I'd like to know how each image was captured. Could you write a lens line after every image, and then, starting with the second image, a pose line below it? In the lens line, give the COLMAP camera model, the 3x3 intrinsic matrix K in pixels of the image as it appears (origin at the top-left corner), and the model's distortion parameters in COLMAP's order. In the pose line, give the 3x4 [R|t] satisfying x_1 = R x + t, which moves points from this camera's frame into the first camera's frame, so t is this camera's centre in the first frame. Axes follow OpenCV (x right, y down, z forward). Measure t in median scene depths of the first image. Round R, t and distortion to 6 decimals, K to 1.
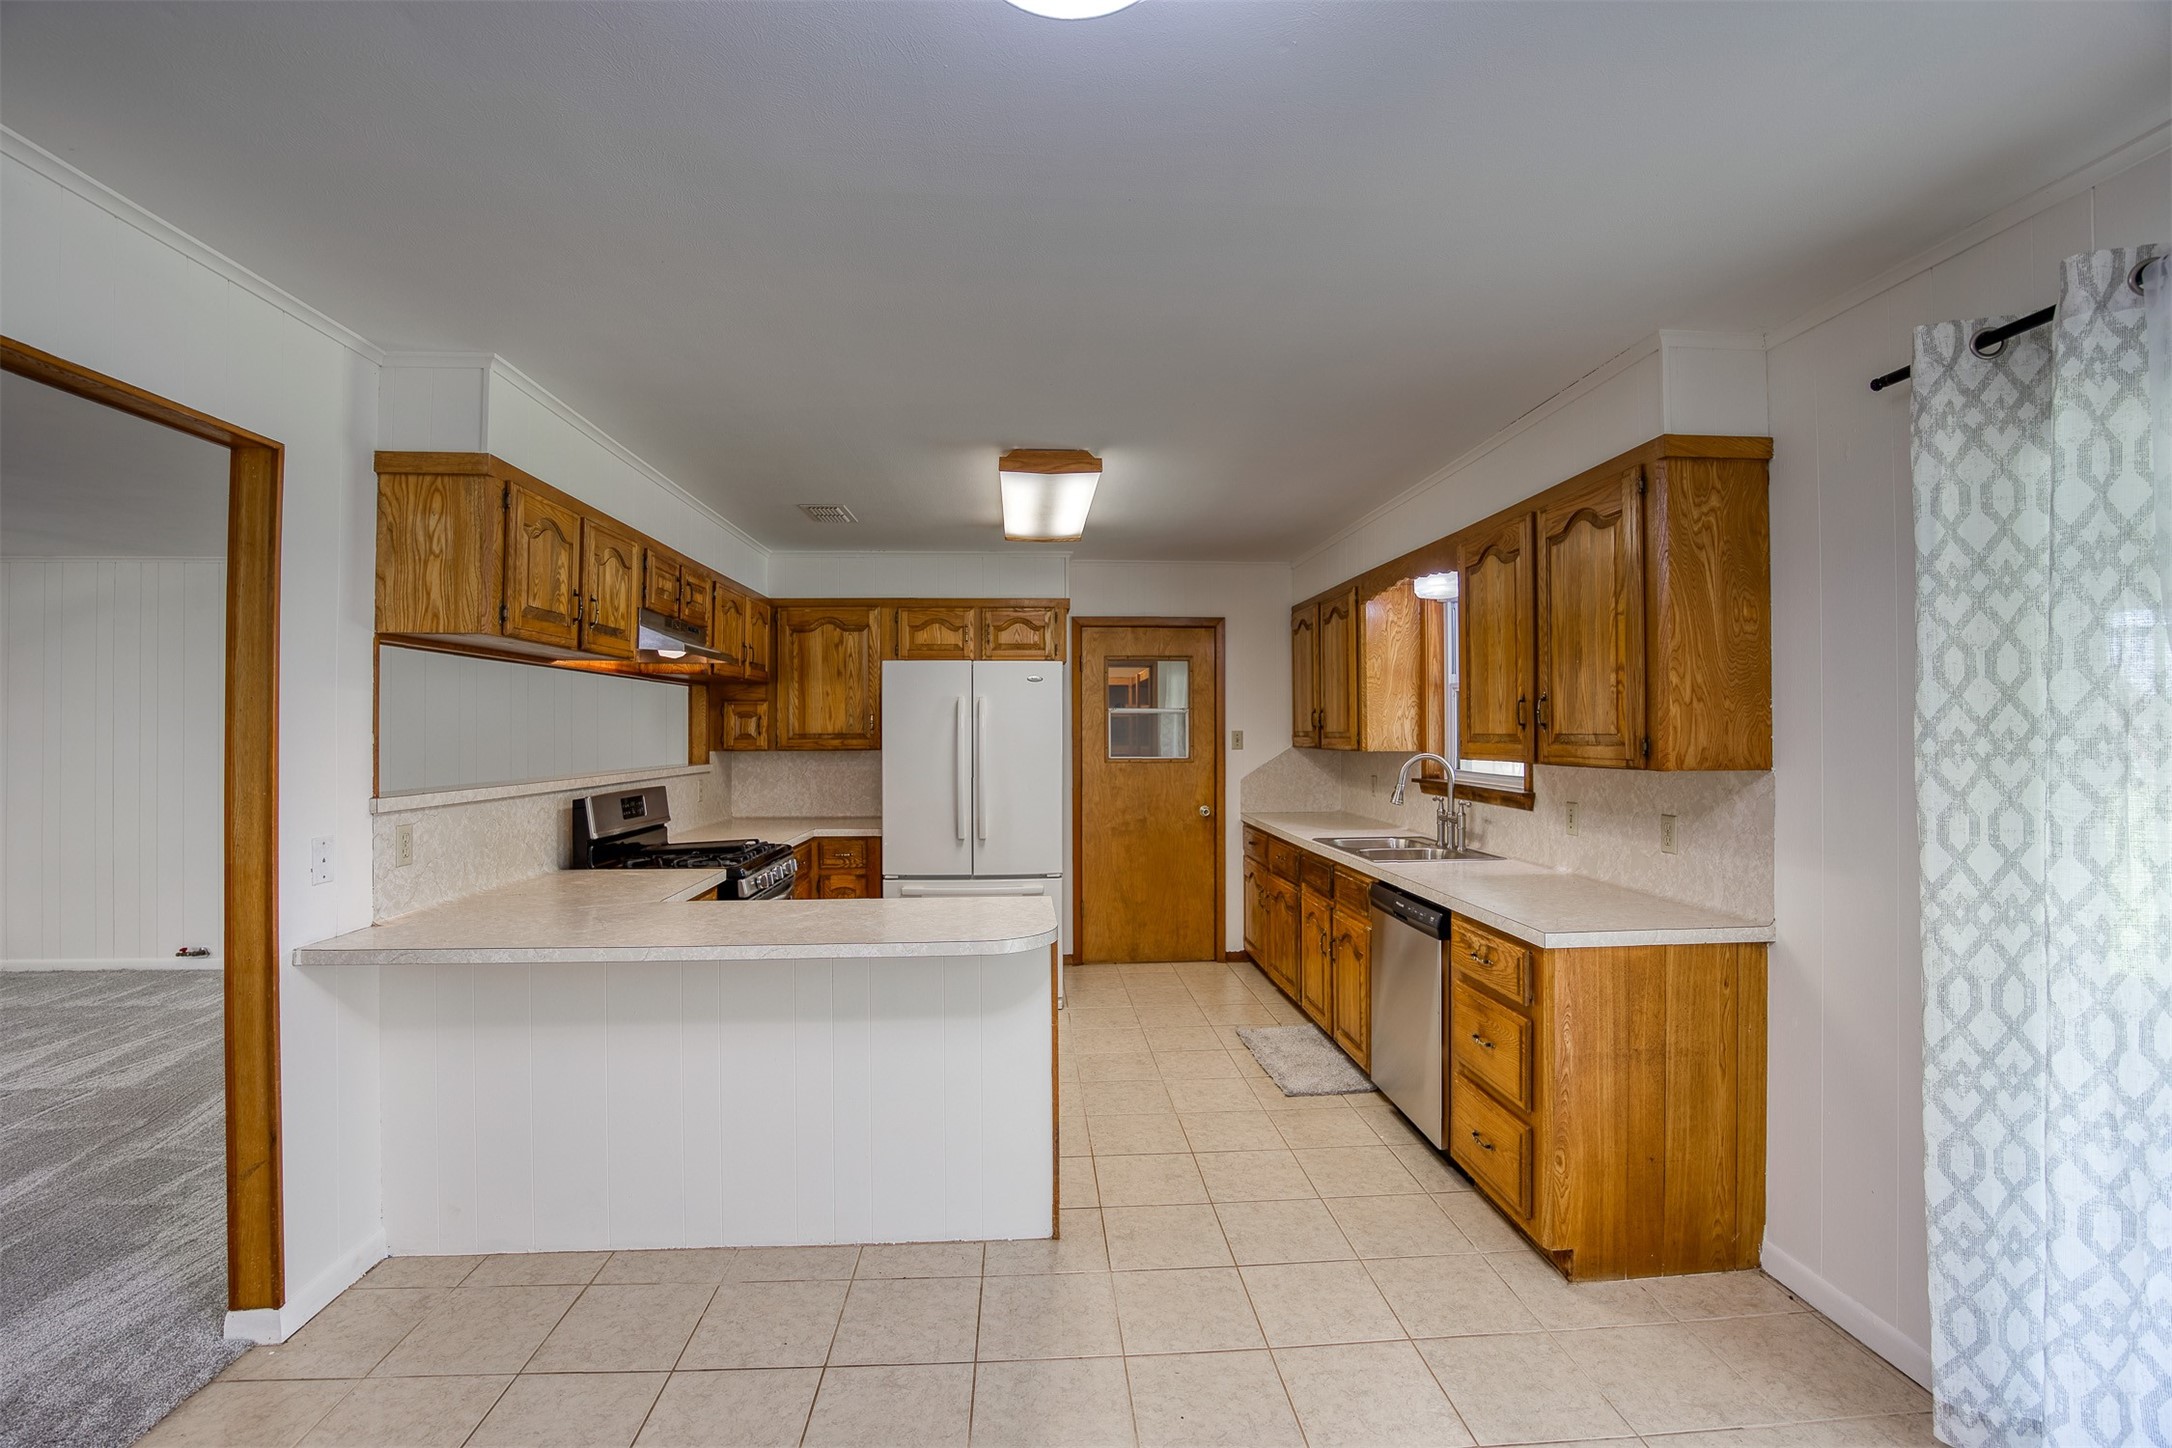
lens RADIAL K [[930.6, 0, 1082.5], [0, 930.6, 720.8], [0, 0, 1]] dist [-0.052467, 0.015918]
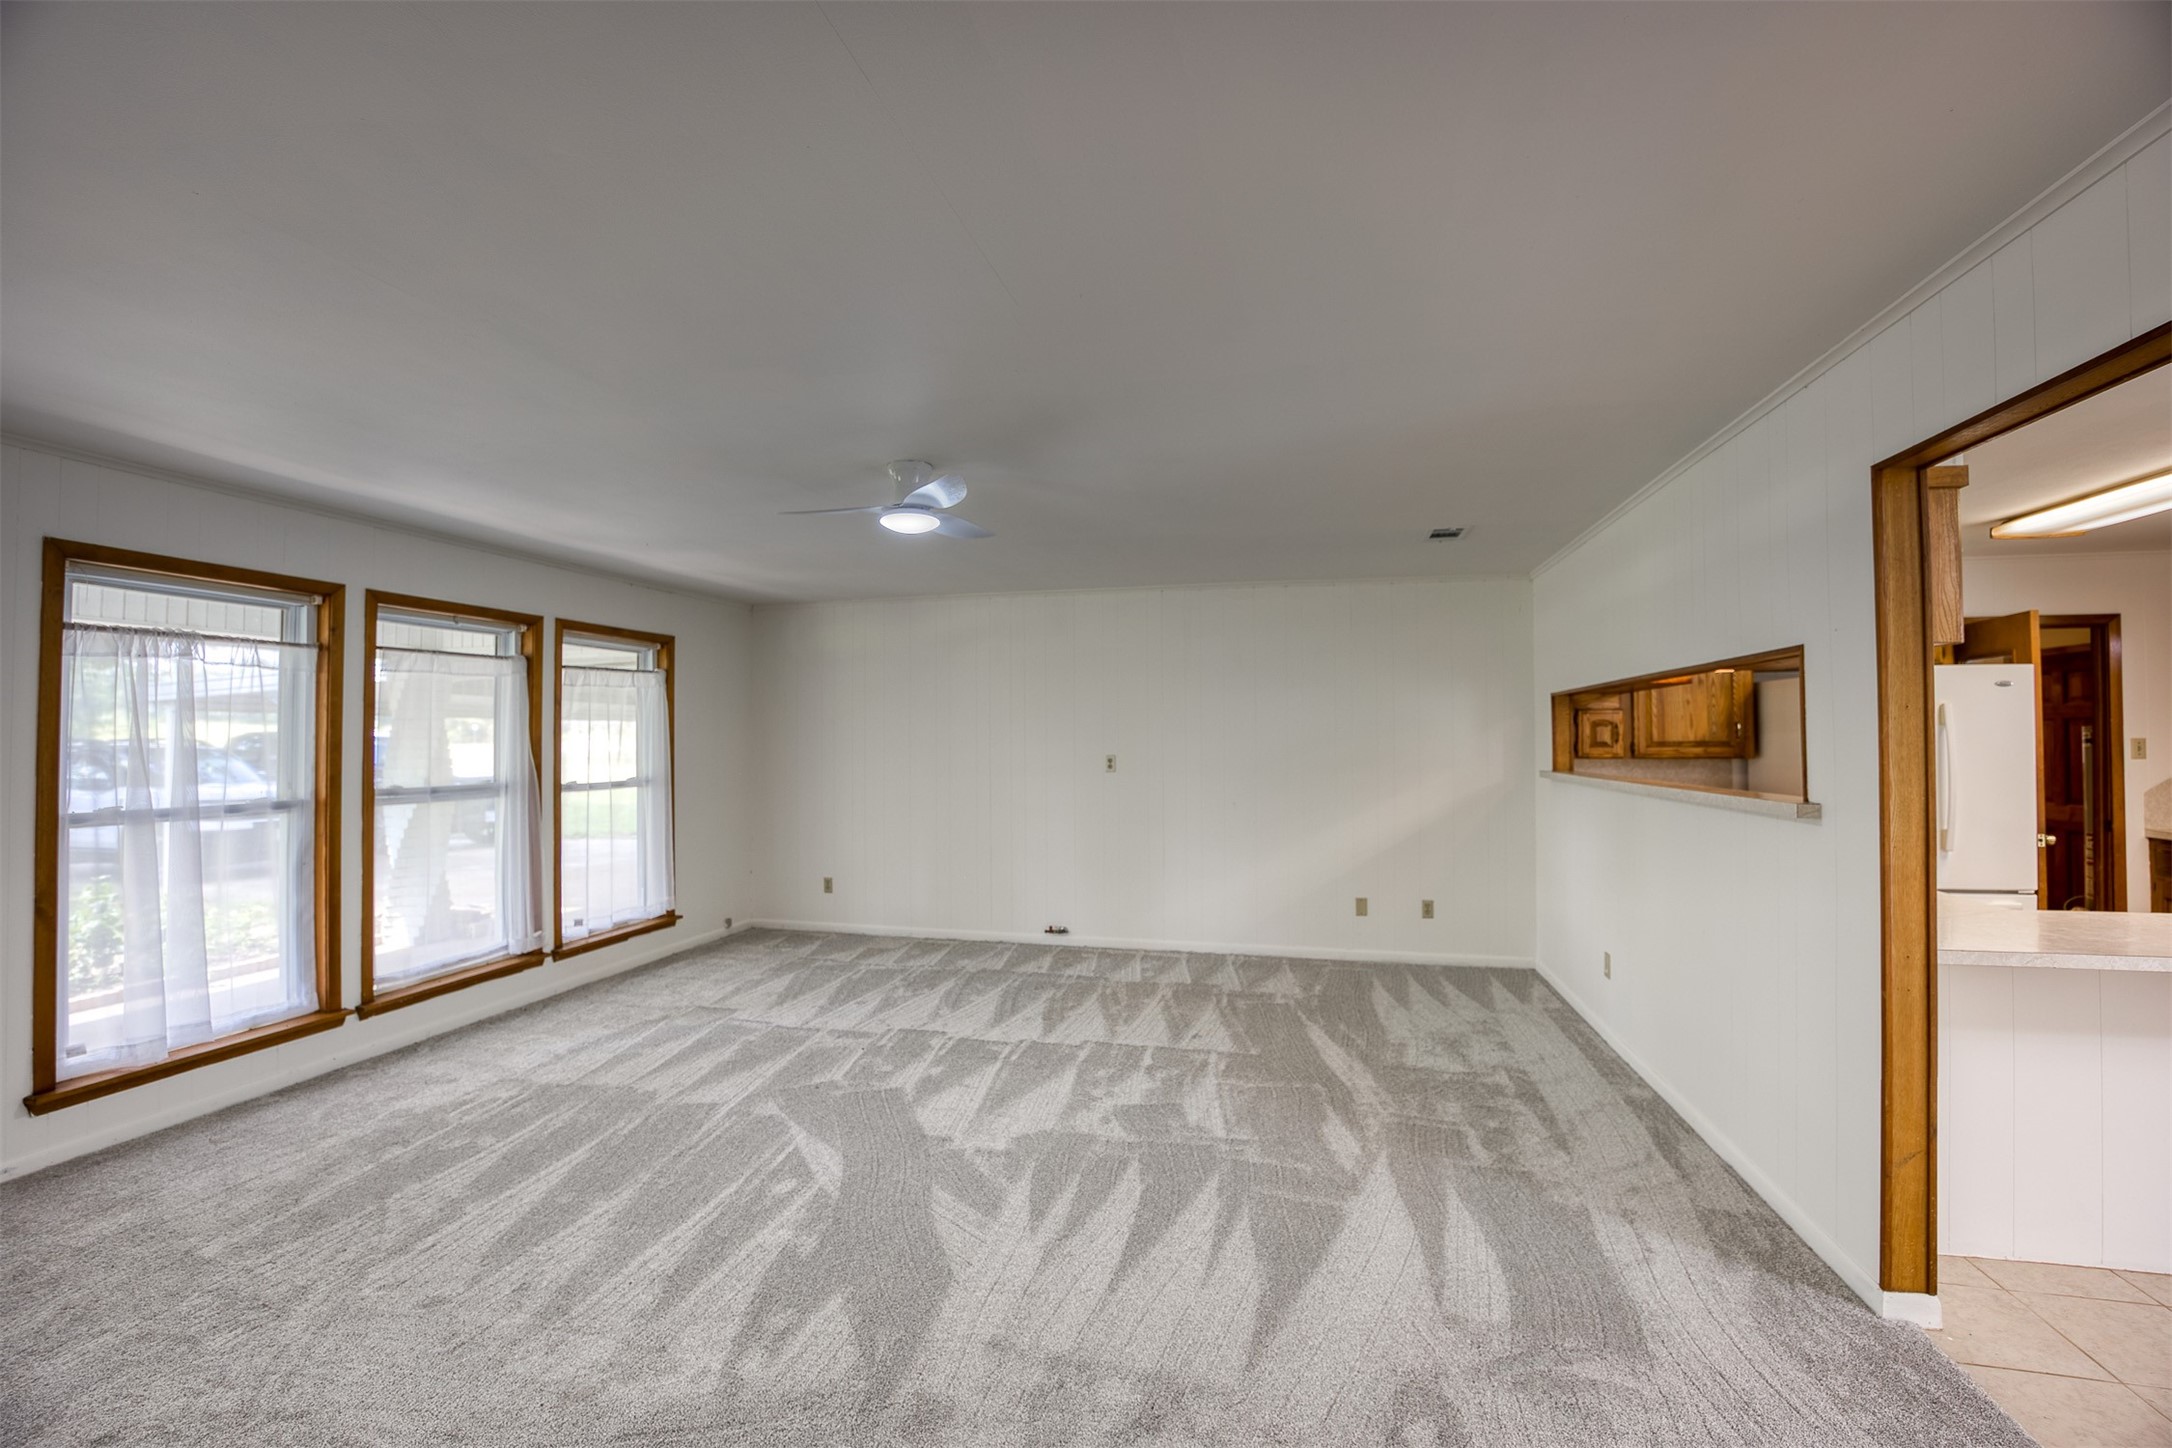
lens RADIAL K [[892.1, 0, 1091.7], [0, 892.1, 718.9], [0, 0, 1]] dist [-0.058916, 0.014578]
pose [[0.955256, -0.007004, -0.295697, -0.921253], [0.003274, 0.999909, -0.013109, -0.000493], [0.295761, 0.011554, 0.955192, -0.138936]]
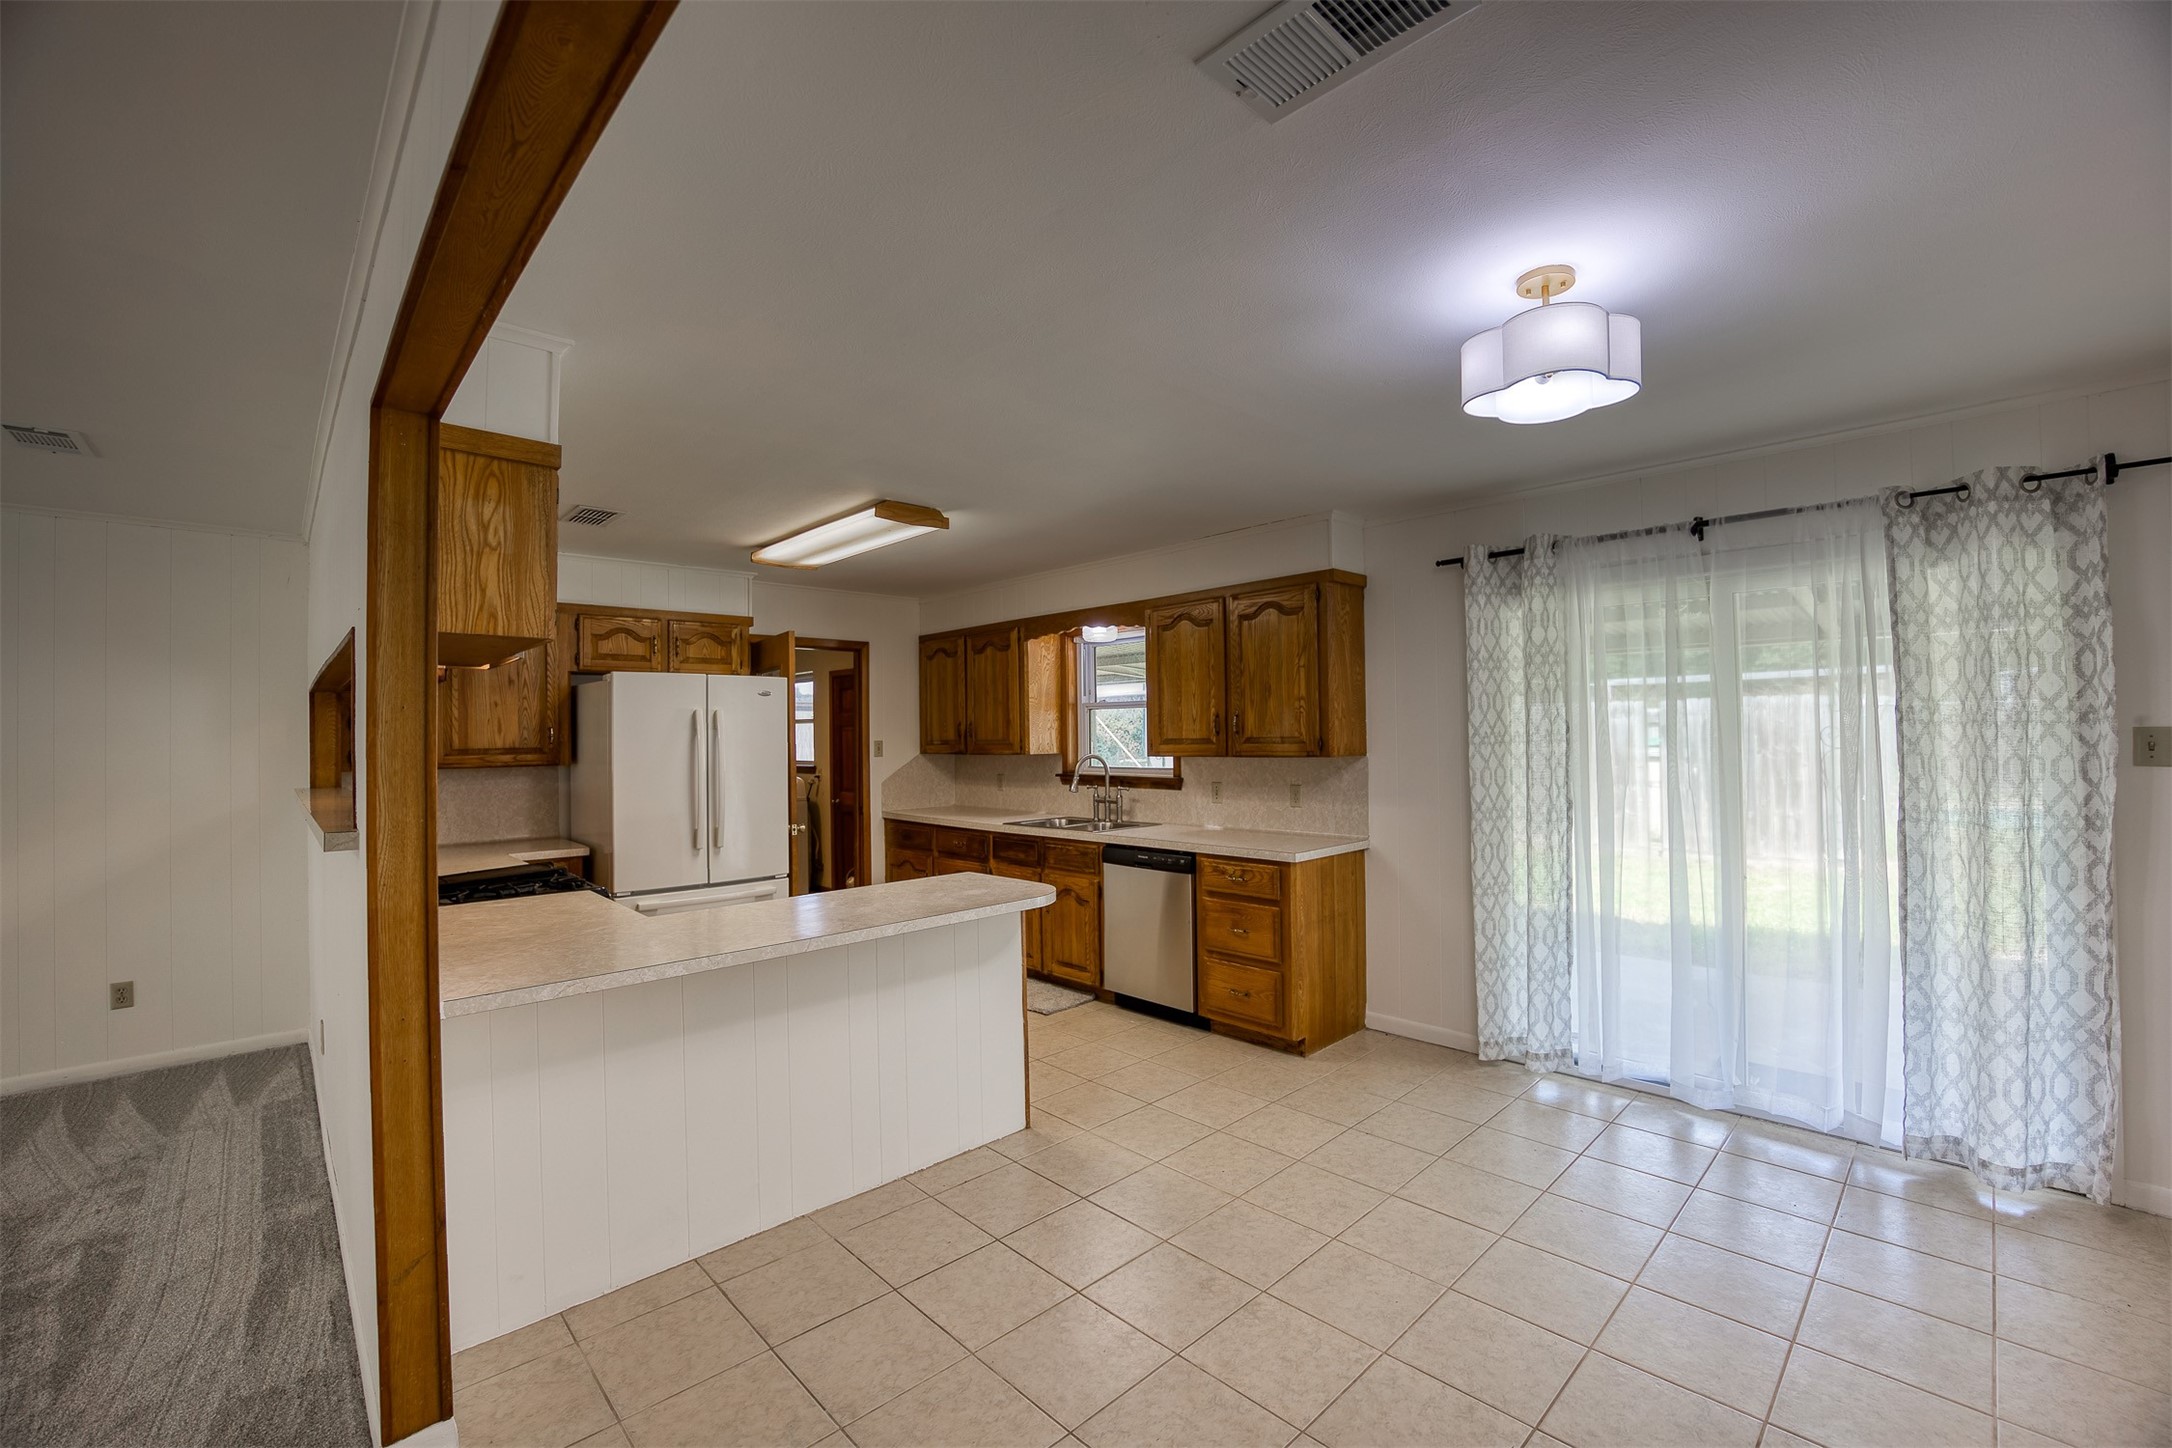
lens RADIAL K [[893.8, 0, 1068.0], [0, 893.8, 724.0], [0, 0, 1]] dist [-0.055980, 0.015636]
pose [[0.774752, -0.000229, 0.632265, -0.572755], [0.006521, 0.999950, -0.007628, 0.000226], [-0.632231, 0.010033, 0.774715, -0.011936]]
